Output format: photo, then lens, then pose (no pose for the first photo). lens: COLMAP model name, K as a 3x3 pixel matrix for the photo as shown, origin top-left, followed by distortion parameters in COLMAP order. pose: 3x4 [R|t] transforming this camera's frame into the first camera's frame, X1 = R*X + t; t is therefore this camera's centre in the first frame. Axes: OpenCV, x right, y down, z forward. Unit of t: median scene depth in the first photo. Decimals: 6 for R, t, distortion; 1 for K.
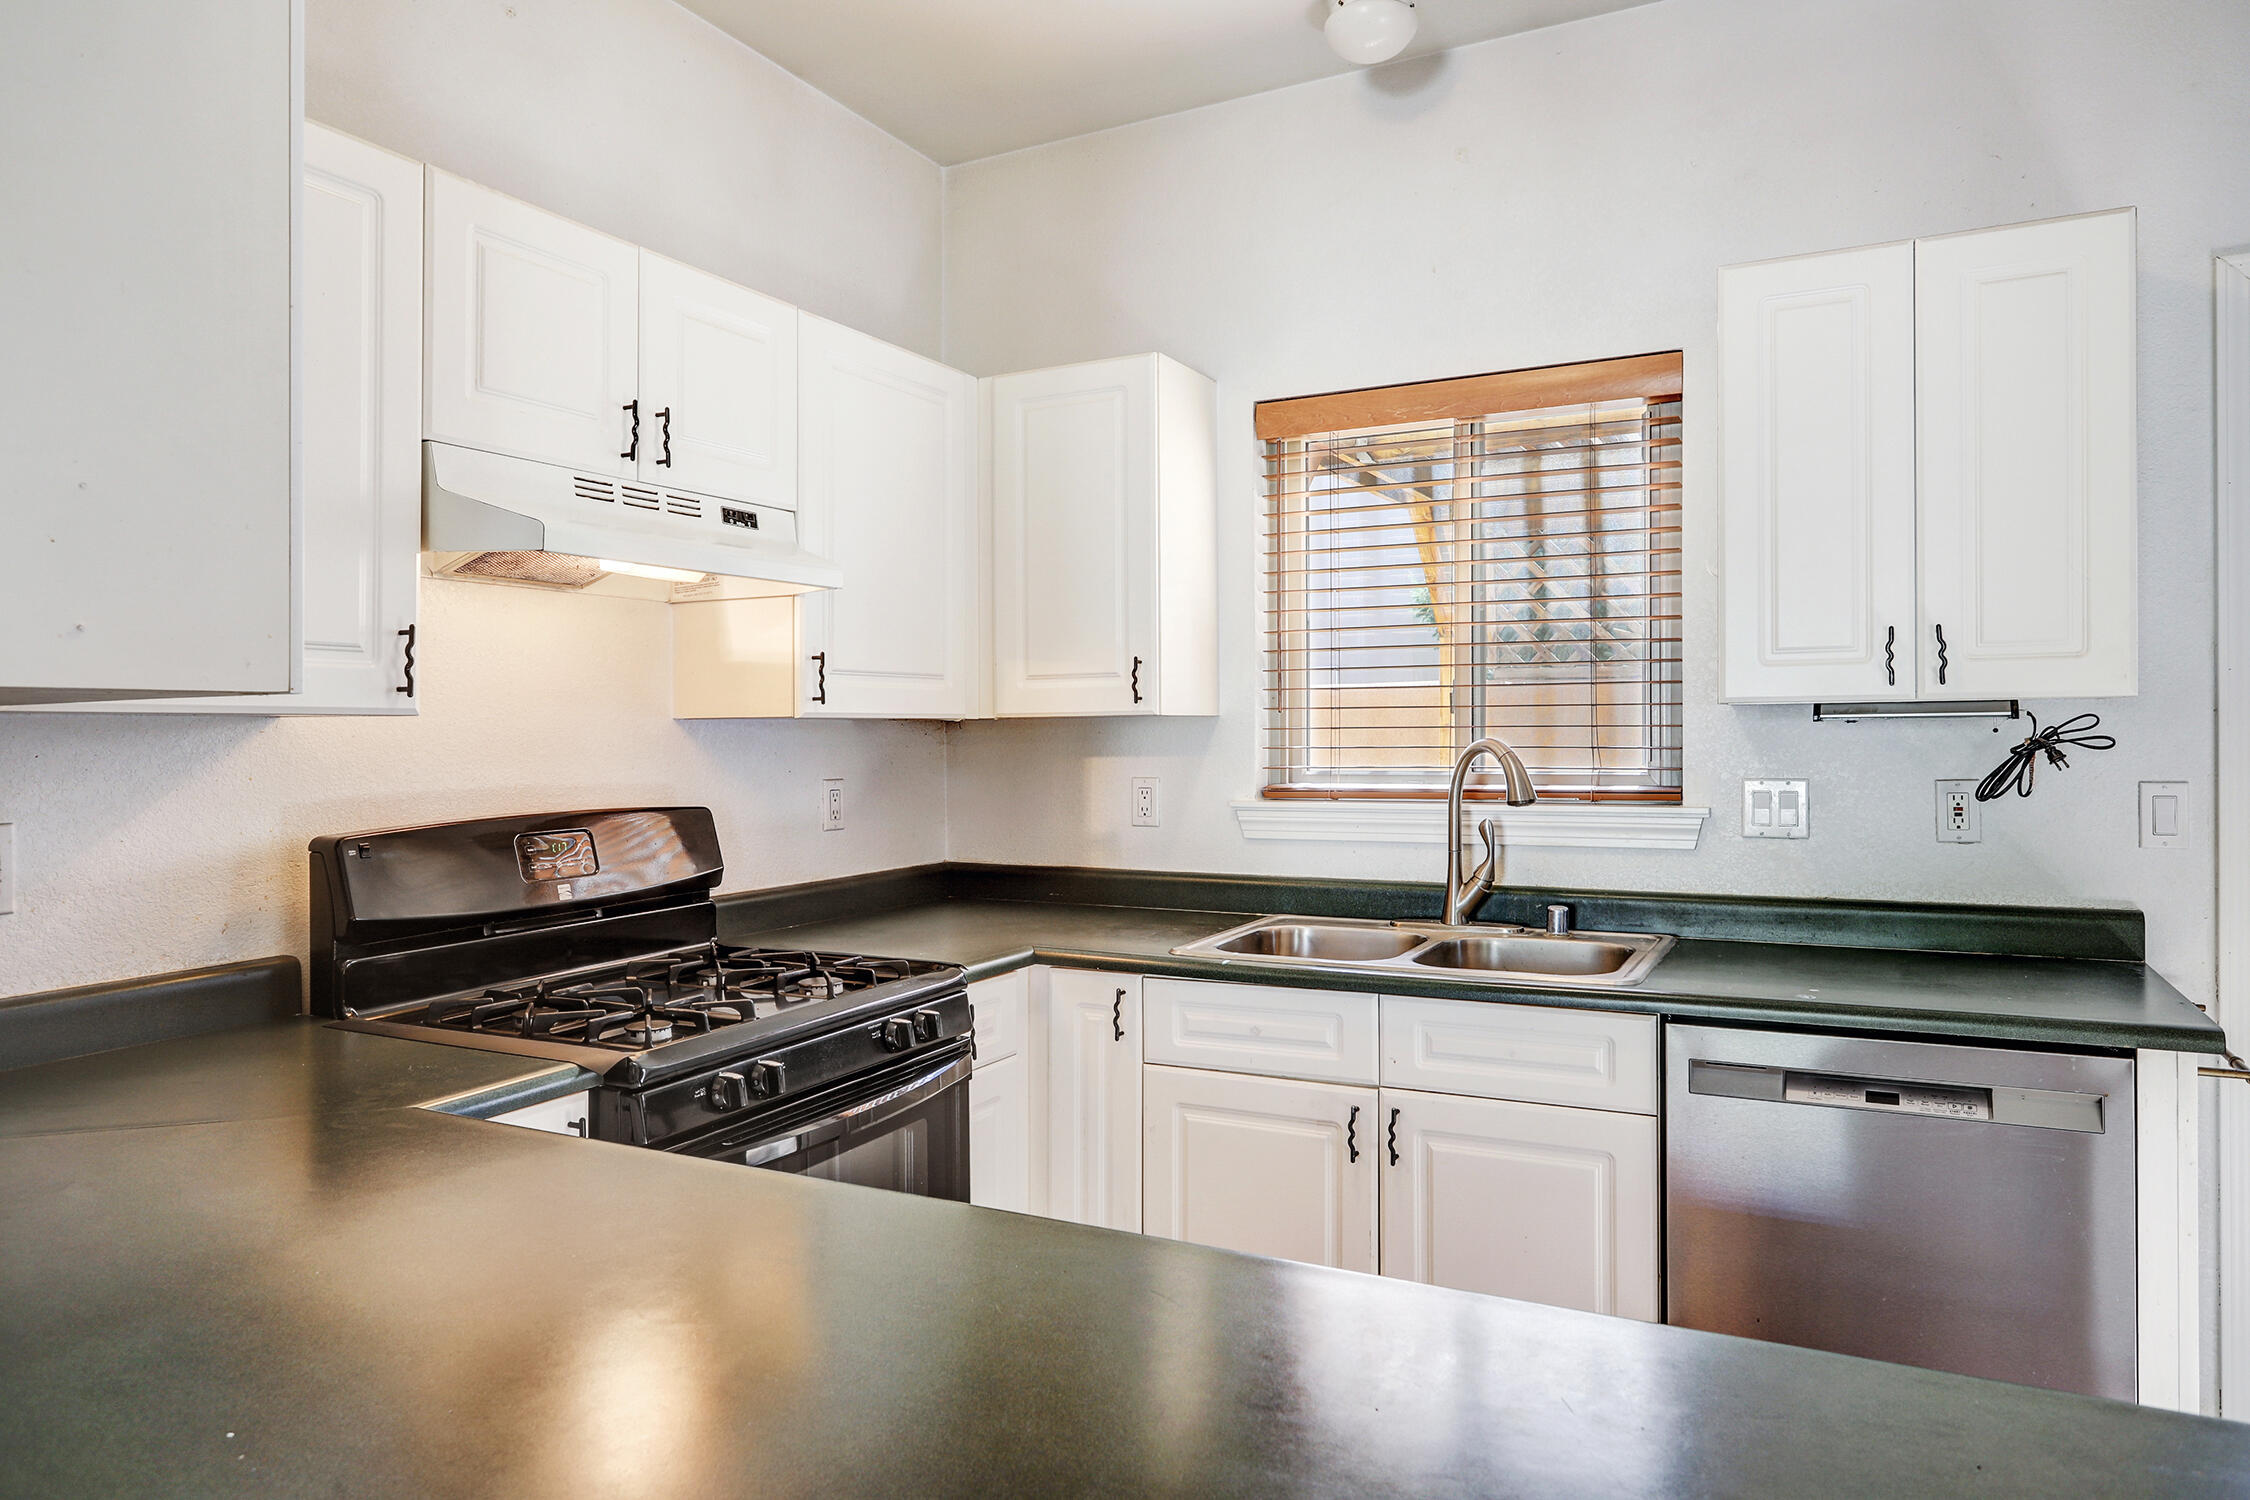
lens RADIAL K [[1461.1, 0, 1128.2], [0, 1461.1, 755.4], [0, 0, 1]] dist [-0.002373, 0.000847]
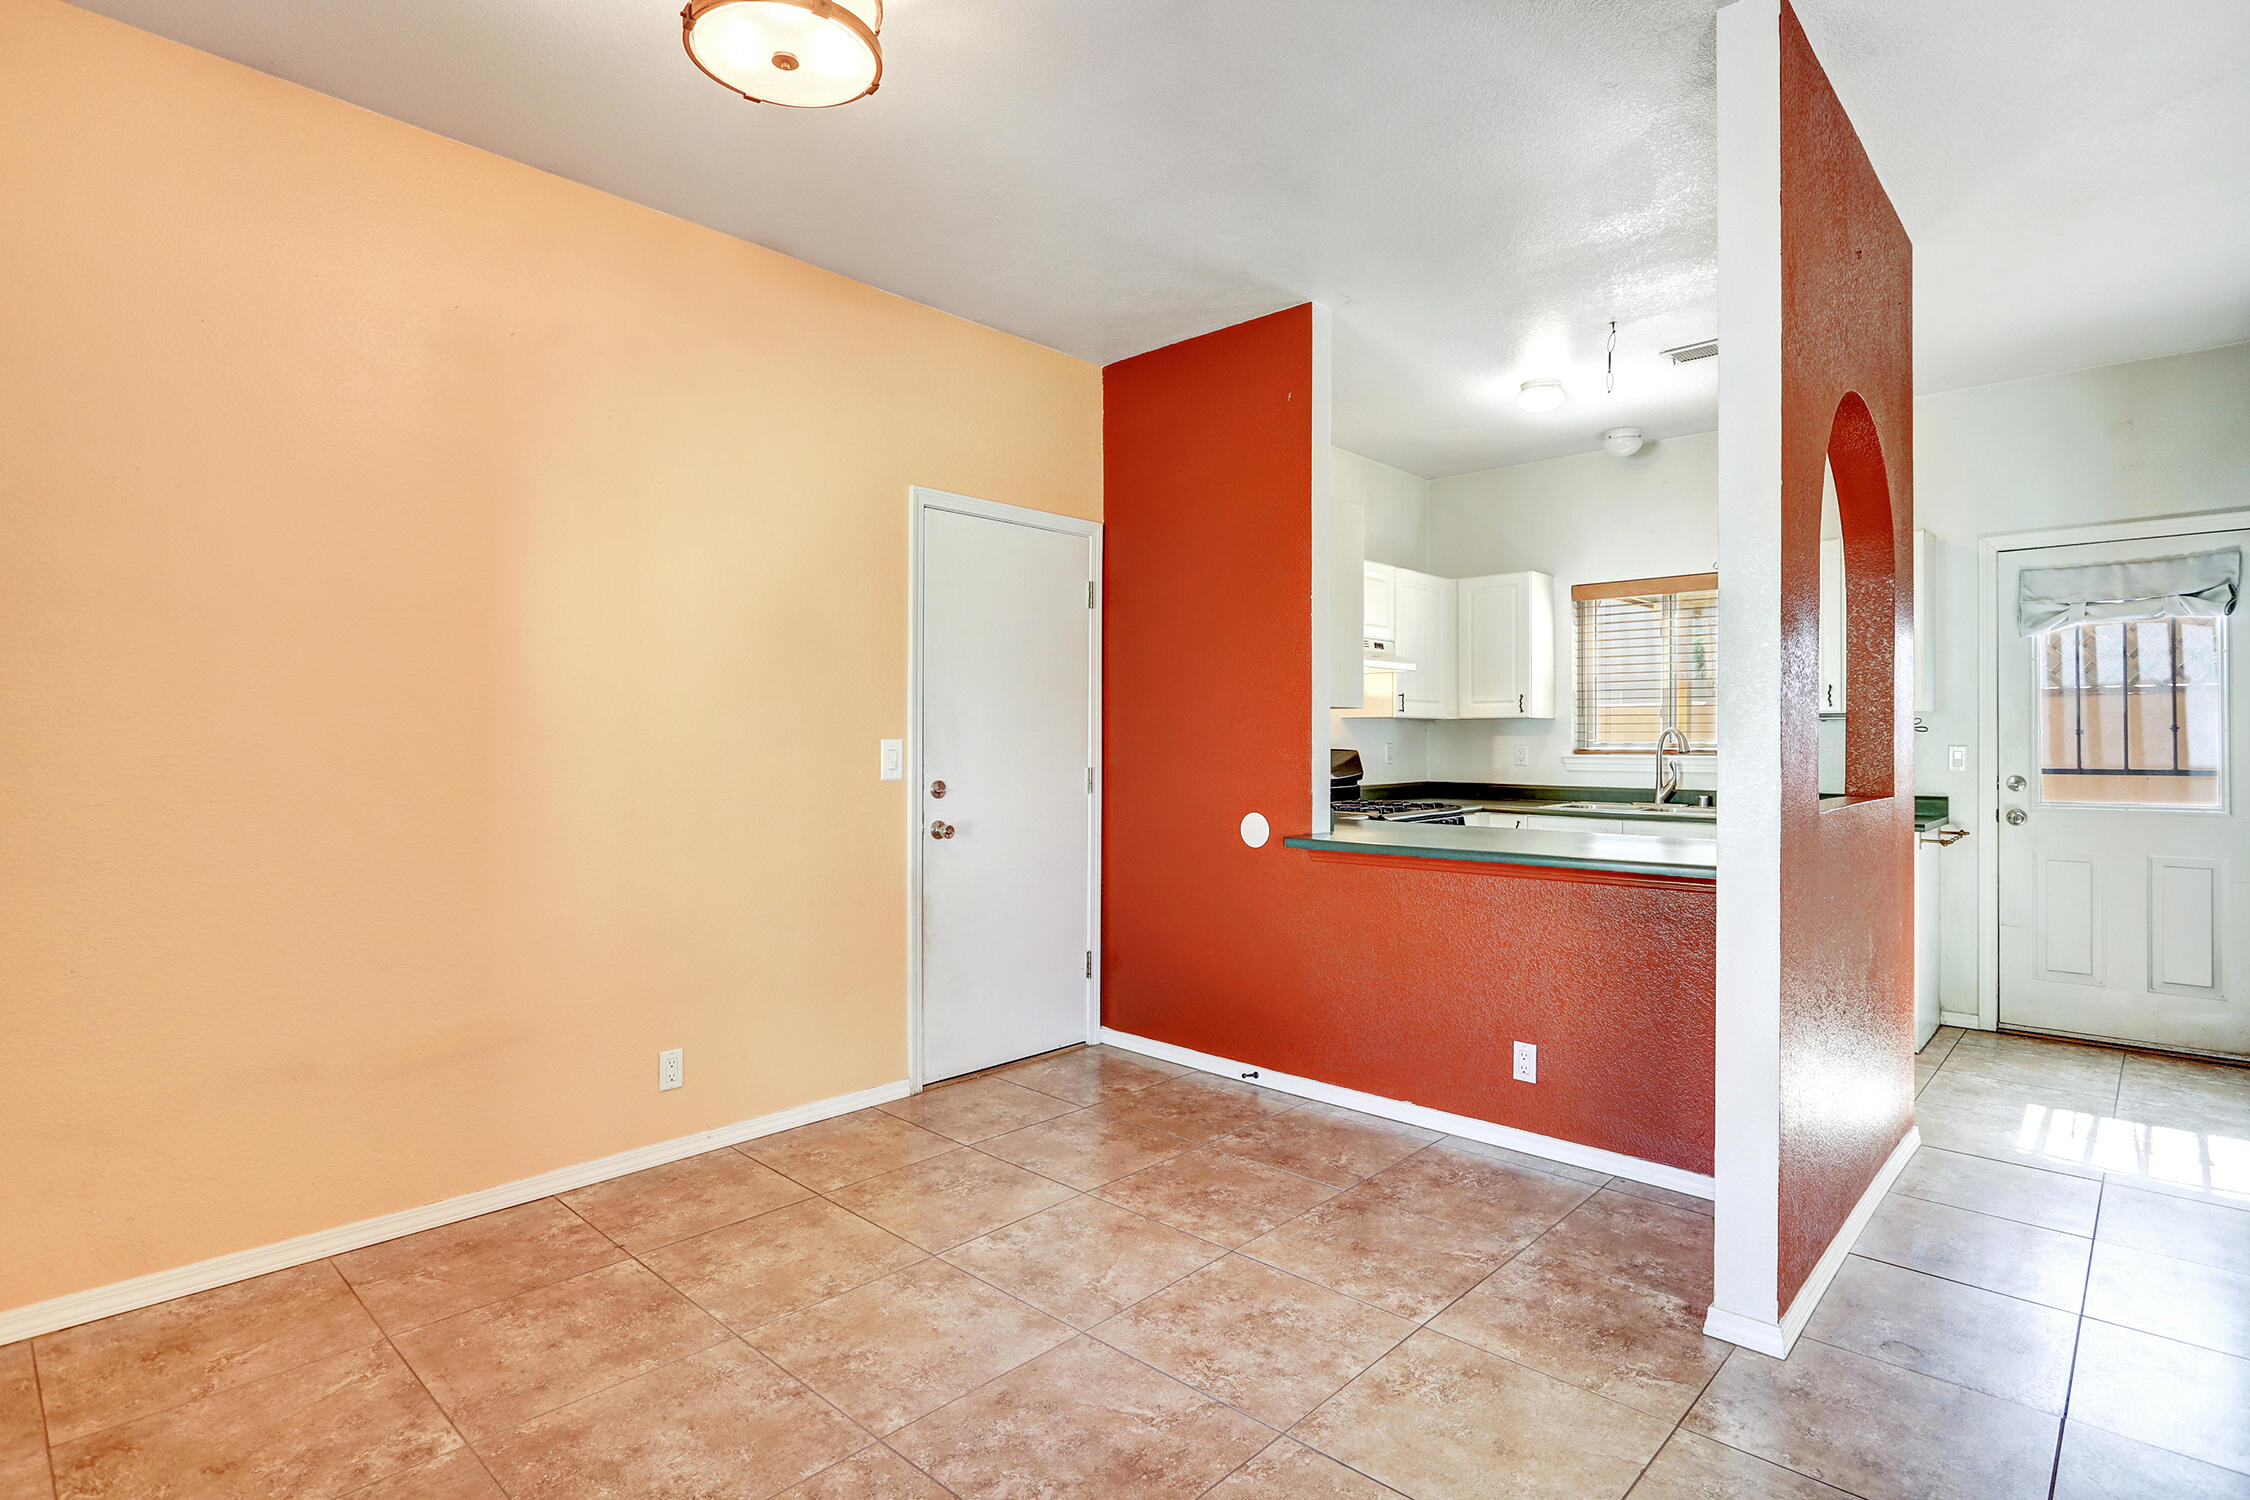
lens RADIAL K [[1193.2, 0, 1133.0], [0, 1193.2, 726.1], [0, 0, 1]] dist [-0.001770, -0.000022]
pose [[0.968585, 0.007368, -0.248574, -0.131756], [-0.013334, 0.999662, -0.022328, 0.041307], [0.248326, 0.024941, 0.968355, -1.142614]]
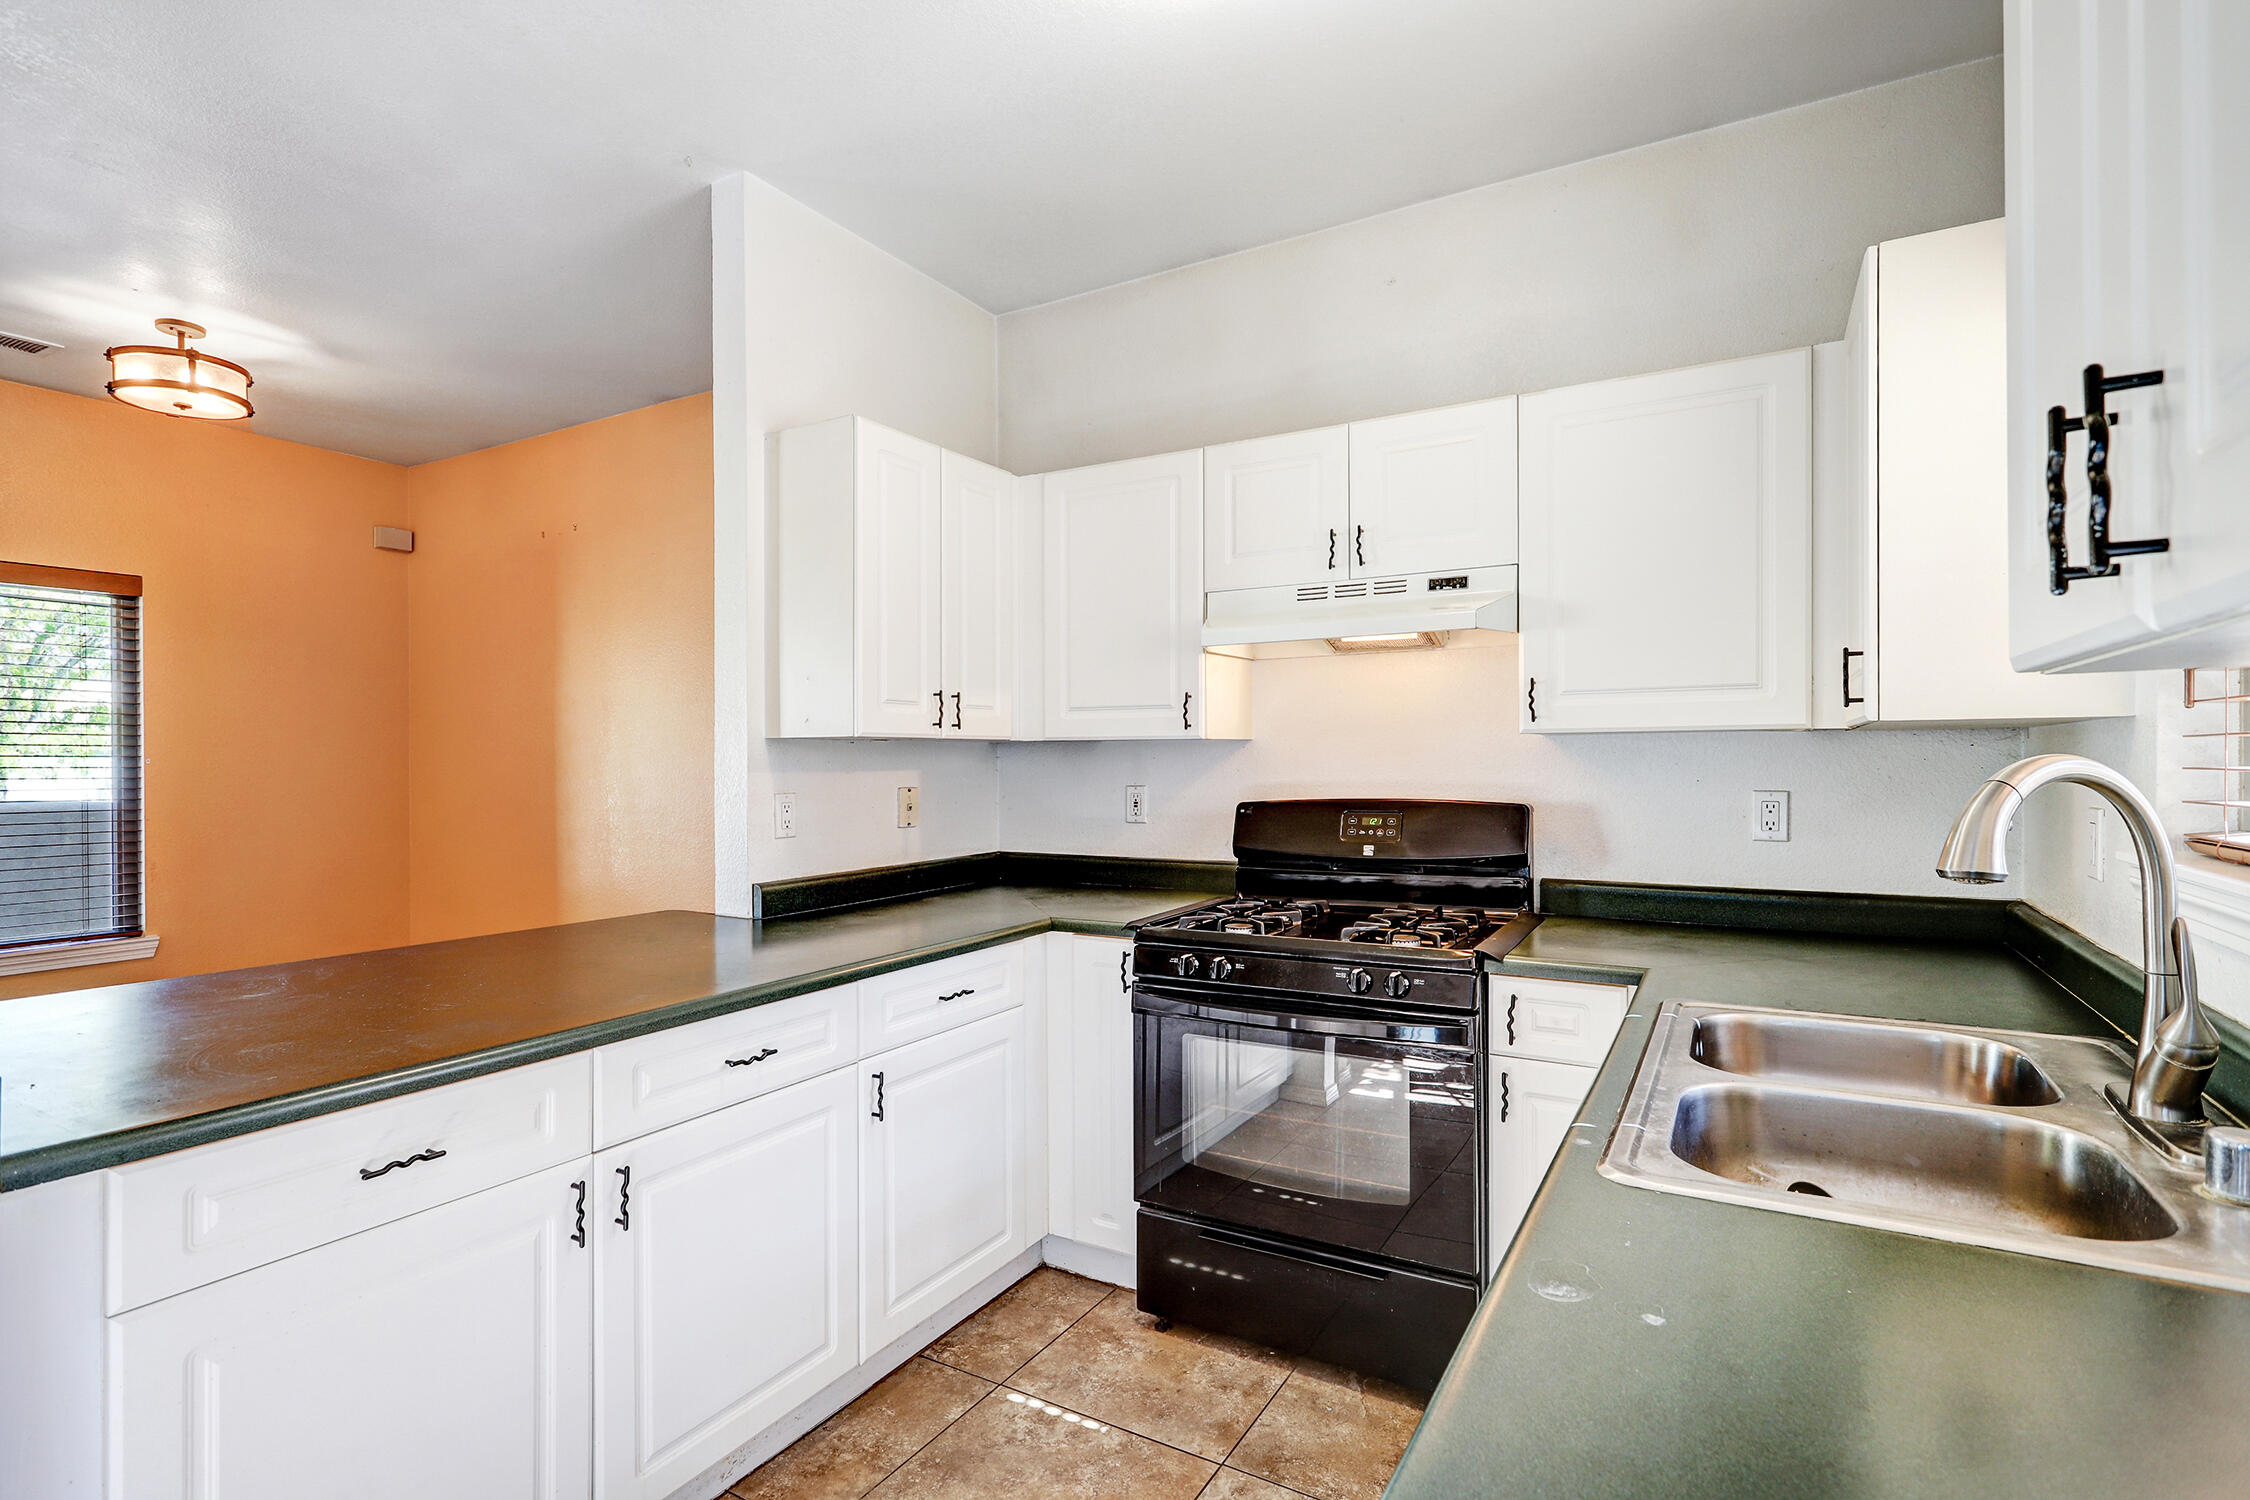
lens RADIAL K [[1092.0, 0, 1115.1], [0, 1092.0, 755.3], [0, 0, 1]] dist [0.012065, 0.002015]
pose [[-0.055928, 0.009168, -0.998393, 0.636143], [-0.007179, 0.999928, 0.009584, -0.012836], [0.998409, 0.007703, -0.055858, 0.652625]]
